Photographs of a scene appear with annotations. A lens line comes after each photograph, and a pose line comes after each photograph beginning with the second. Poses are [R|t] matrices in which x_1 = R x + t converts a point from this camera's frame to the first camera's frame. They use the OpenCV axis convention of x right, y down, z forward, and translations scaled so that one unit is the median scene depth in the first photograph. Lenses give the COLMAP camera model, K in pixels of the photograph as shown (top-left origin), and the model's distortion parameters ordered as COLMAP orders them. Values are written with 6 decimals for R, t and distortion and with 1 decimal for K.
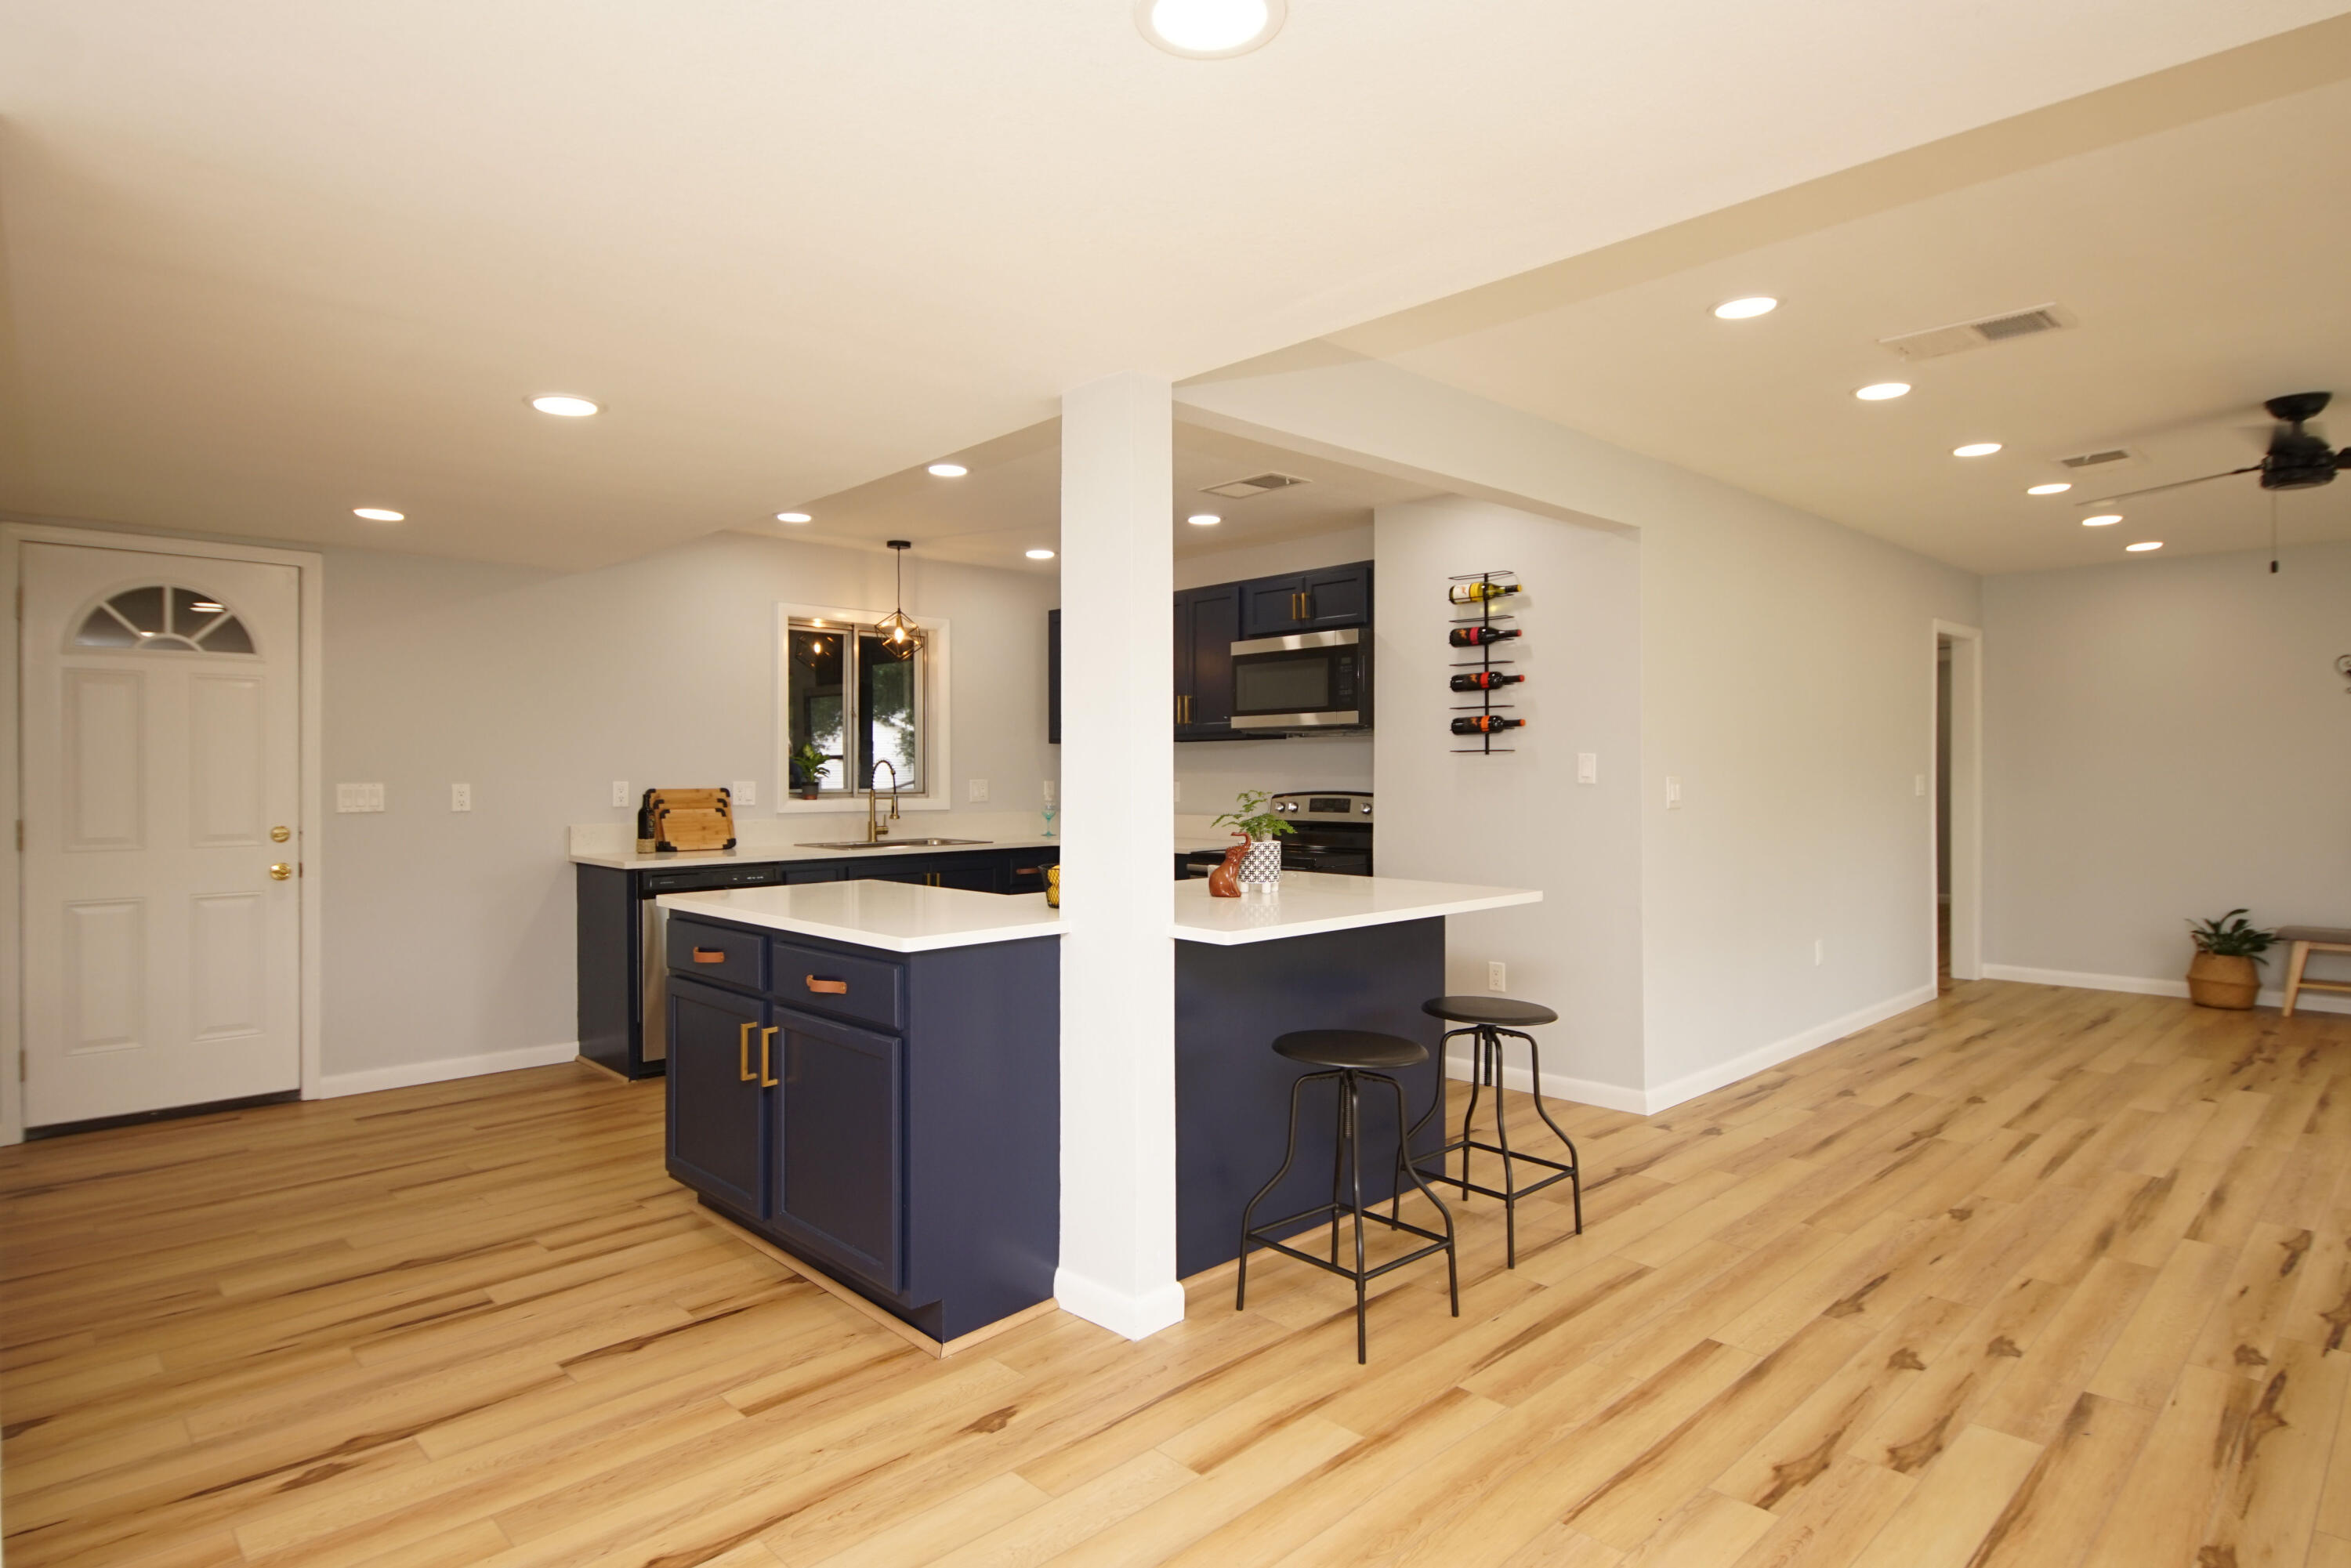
lens RADIAL K [[1253.8, 0, 1154.1], [0, 1253.8, 772.8], [0, 0, 1]] dist [0.046772, -0.046322]
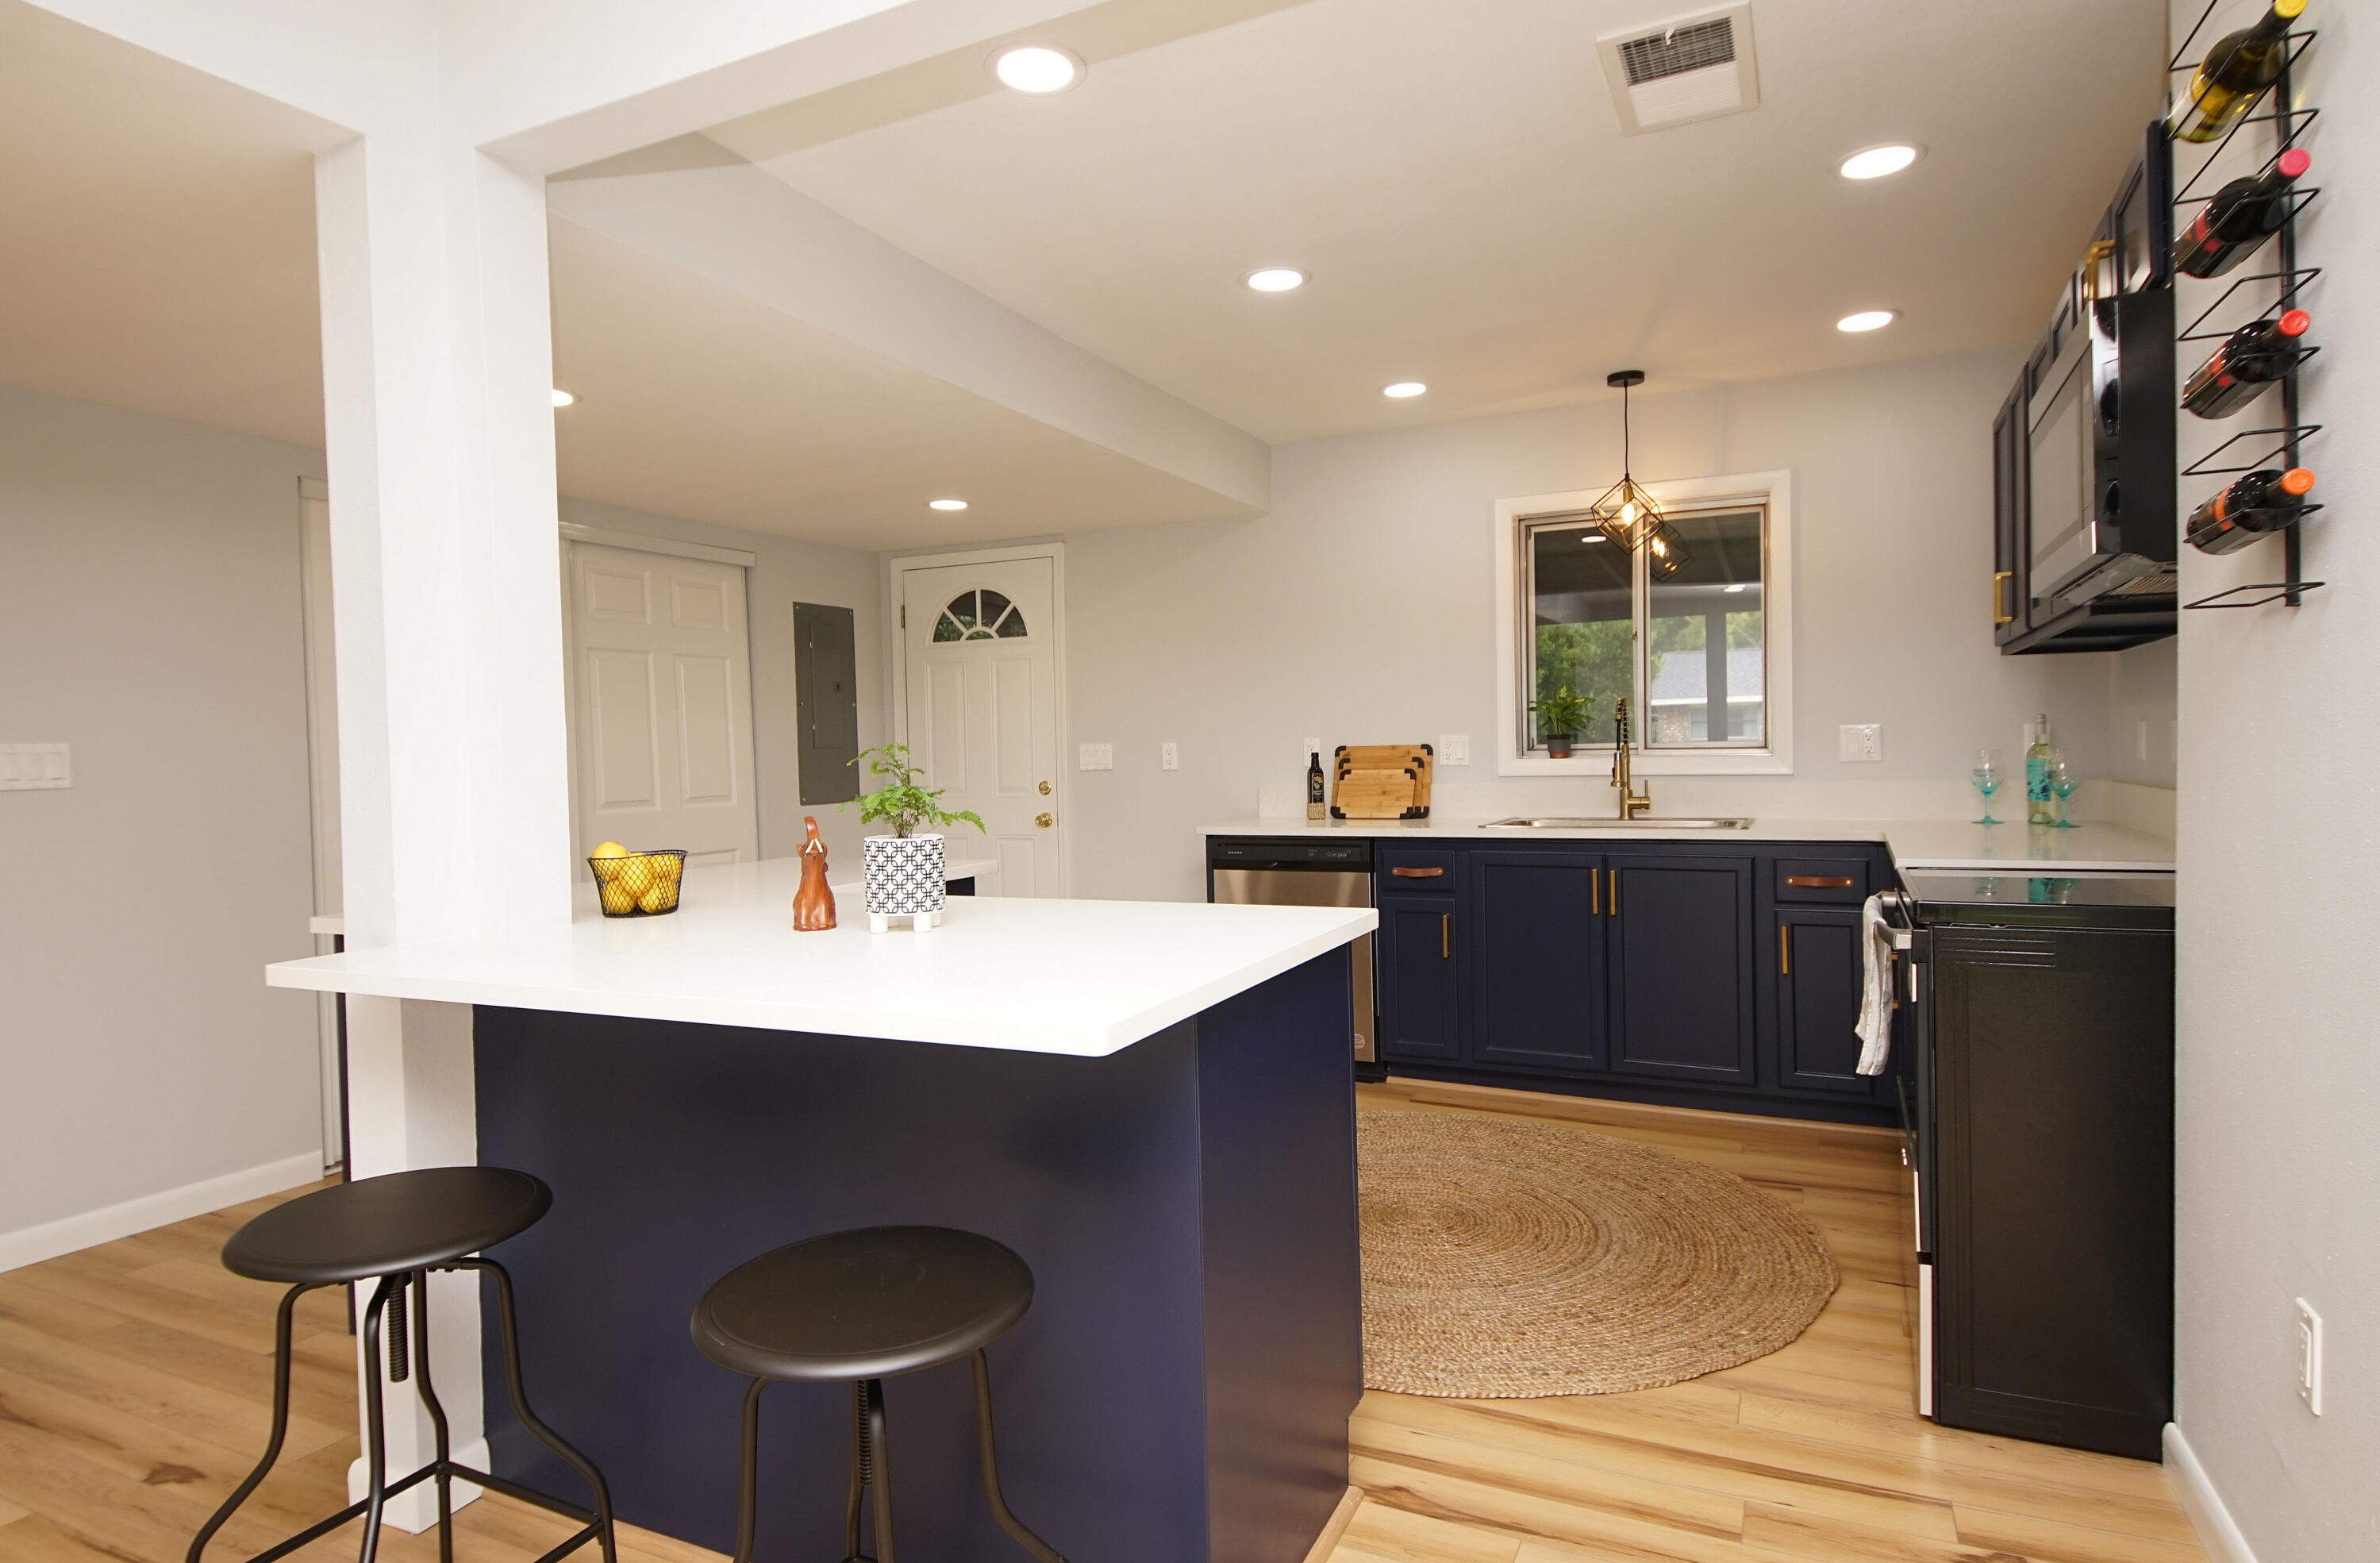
lens RADIAL K [[1295.3, 0, 1190.0], [0, 1295.3, 781.5], [0, 0, 1]] dist [0.044907, -0.042593]
pose [[0.358659, 0.014856, -0.933350, 0.469924], [0.017728, 0.999585, 0.022723, 0.017180], [0.933300, -0.024696, 0.358246, 0.671164]]
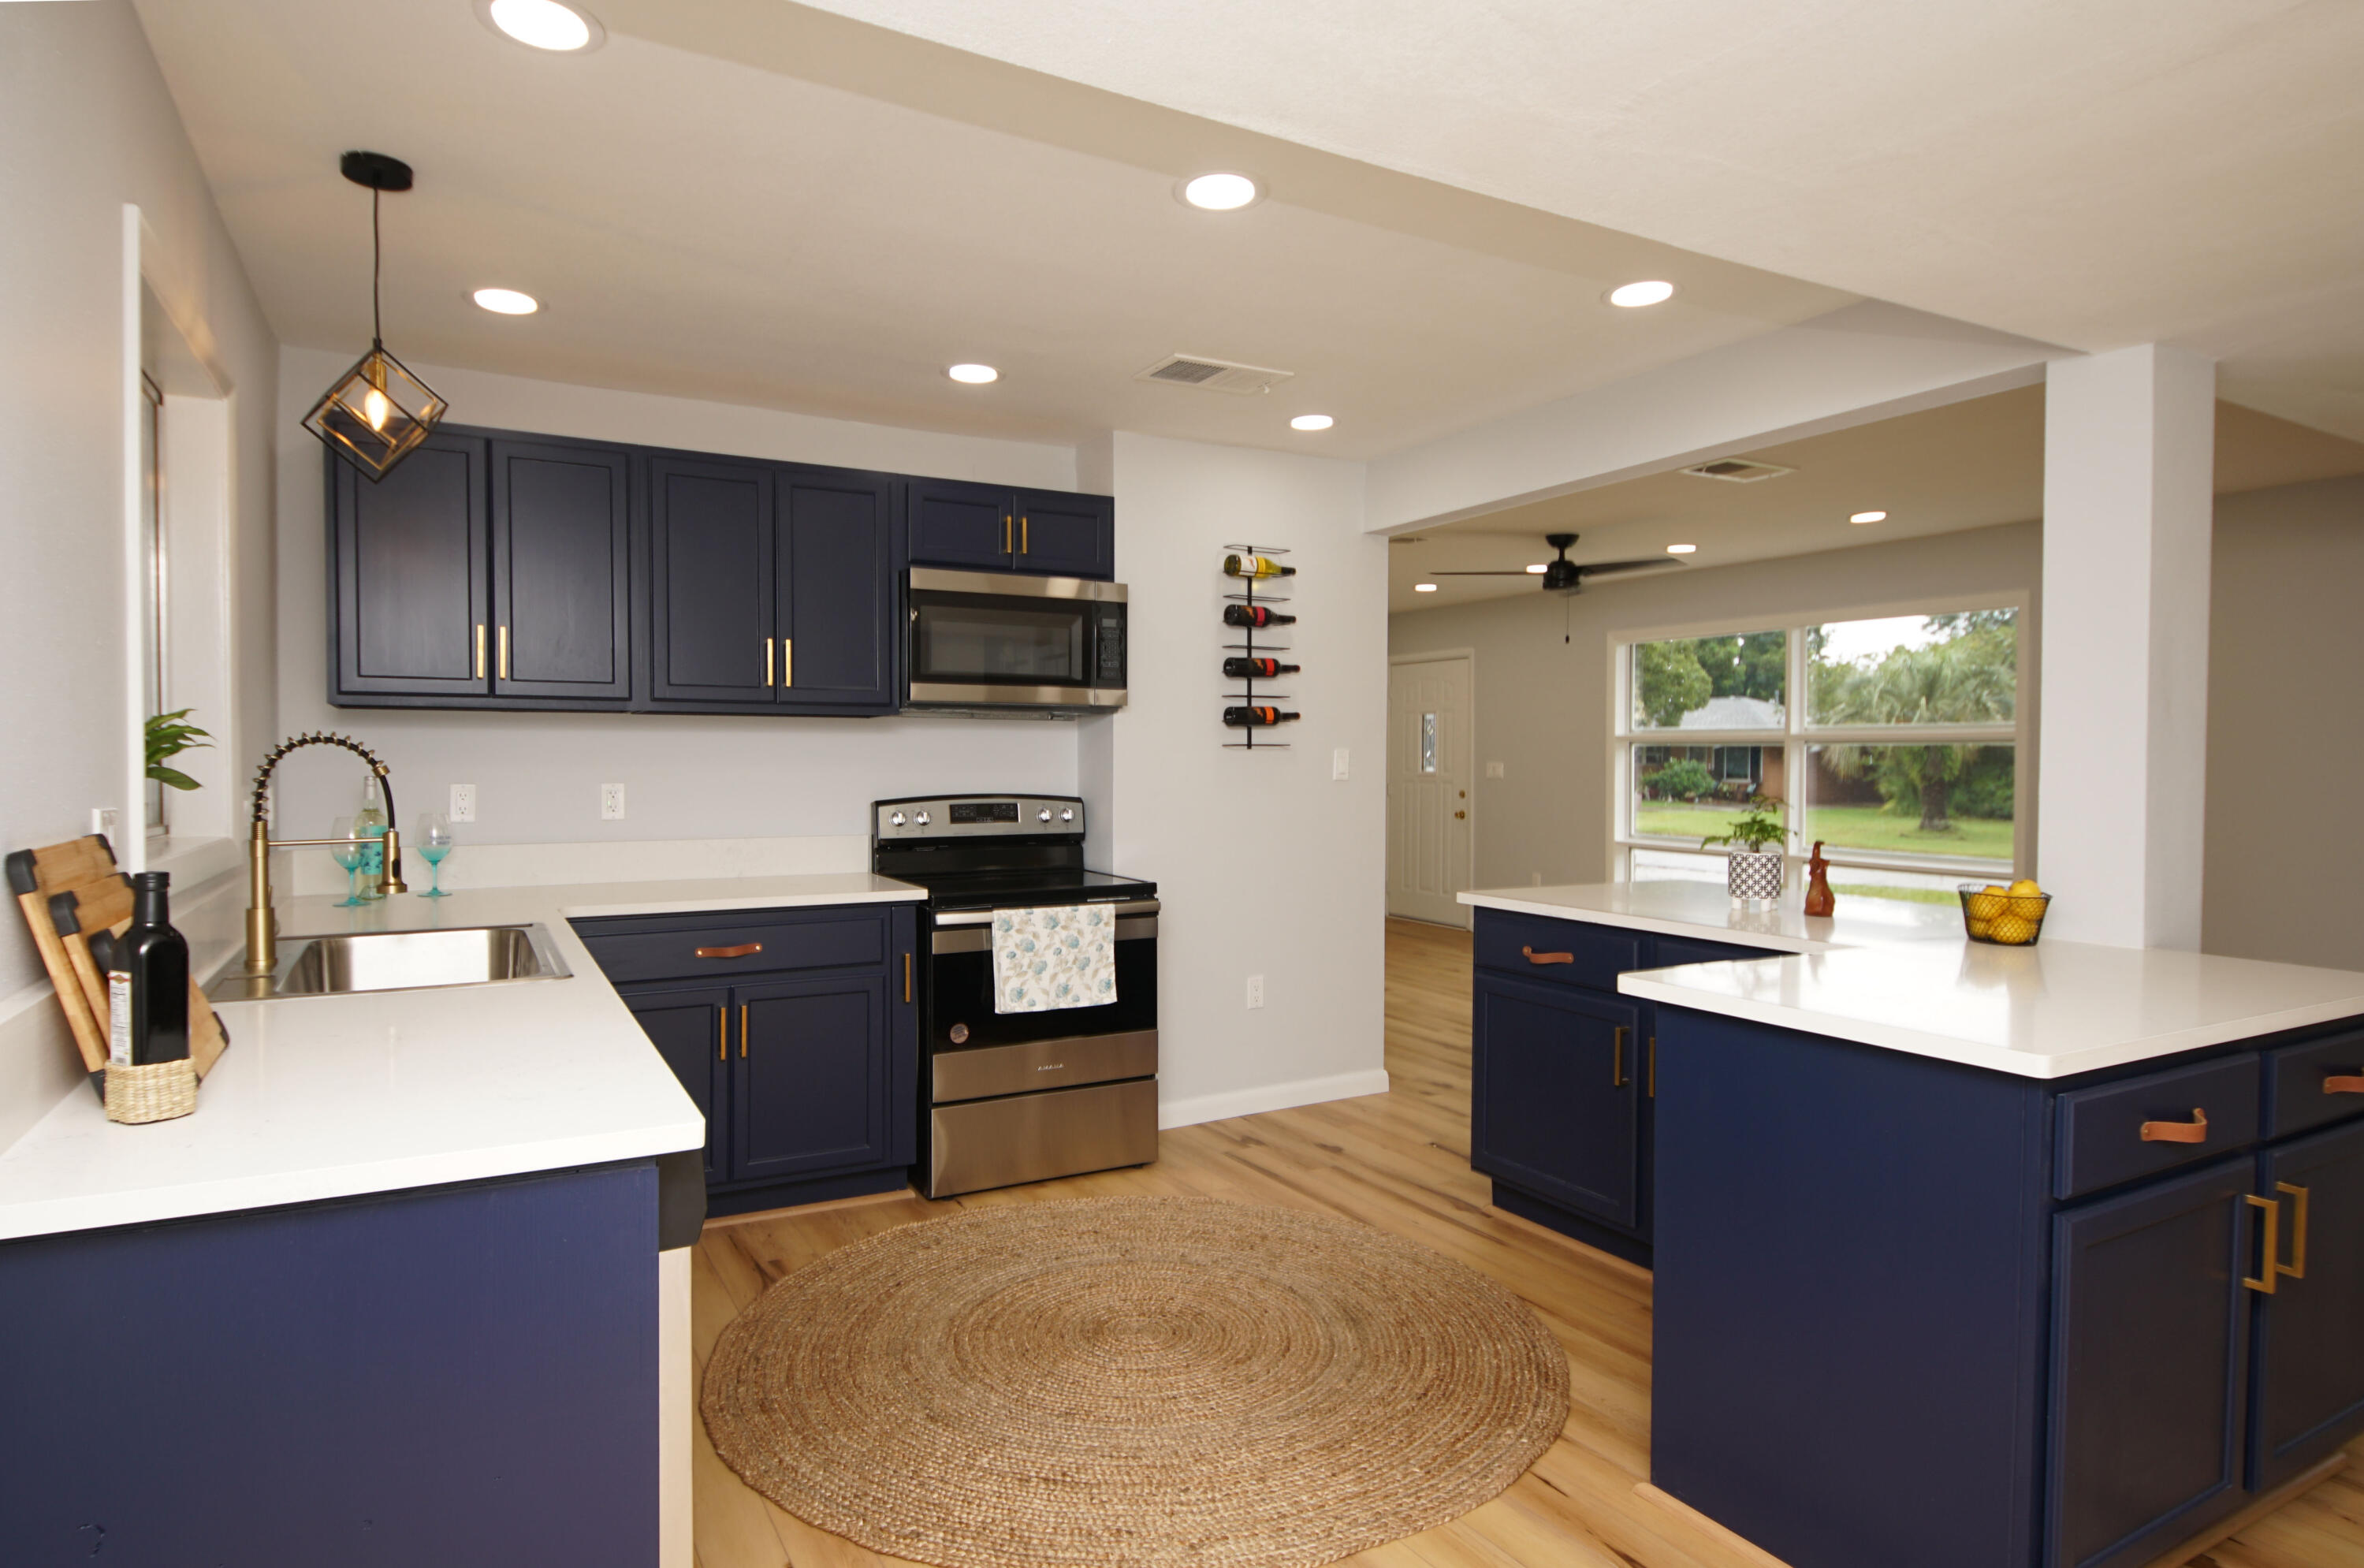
lens RADIAL K [[1300.0, 0, 1150.9], [0, 1300.0, 784.6], [0, 0, 1]] dist [0.051385, -0.051081]
pose [[0.257648, -0.015140, 0.966120, -0.674162], [-0.005684, 0.999836, 0.017185, -0.004875], [-0.966222, -0.009919, 0.257520, 0.857304]]
